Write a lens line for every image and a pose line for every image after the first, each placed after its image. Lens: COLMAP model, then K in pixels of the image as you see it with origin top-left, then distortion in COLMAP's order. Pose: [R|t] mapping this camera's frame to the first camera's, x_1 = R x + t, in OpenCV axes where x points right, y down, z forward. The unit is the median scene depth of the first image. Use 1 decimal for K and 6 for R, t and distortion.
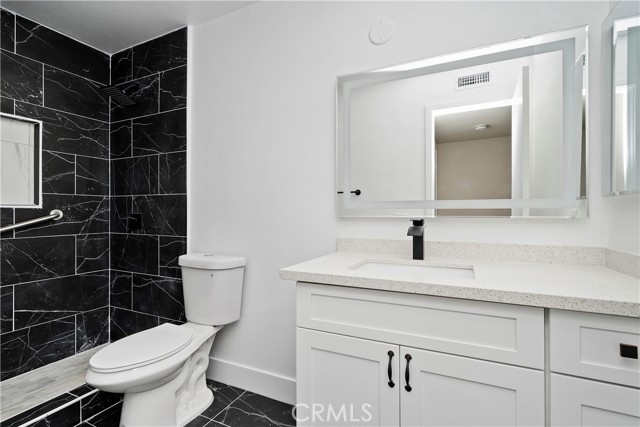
lens RADIAL K [[297.7, 0, 321.2], [0, 297.7, 211.8], [0, 0, 1]] dist [0.011849, -0.001546]
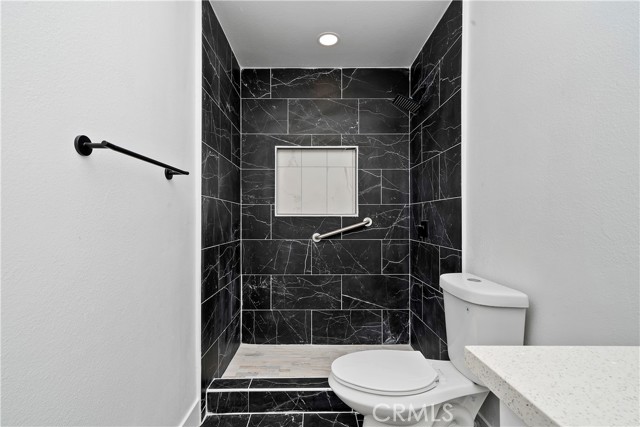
lens RADIAL K [[297.7, 0, 319.2], [0, 297.7, 219.5], [0, 0, 1]] dist [0.011849, -0.001546]
pose [[0.438046, 0.001684, -0.898951, 0.096942], [0.001212, 0.999996, 0.002464, -0.002543], [0.898952, -0.002169, 0.438042, 0.302522]]
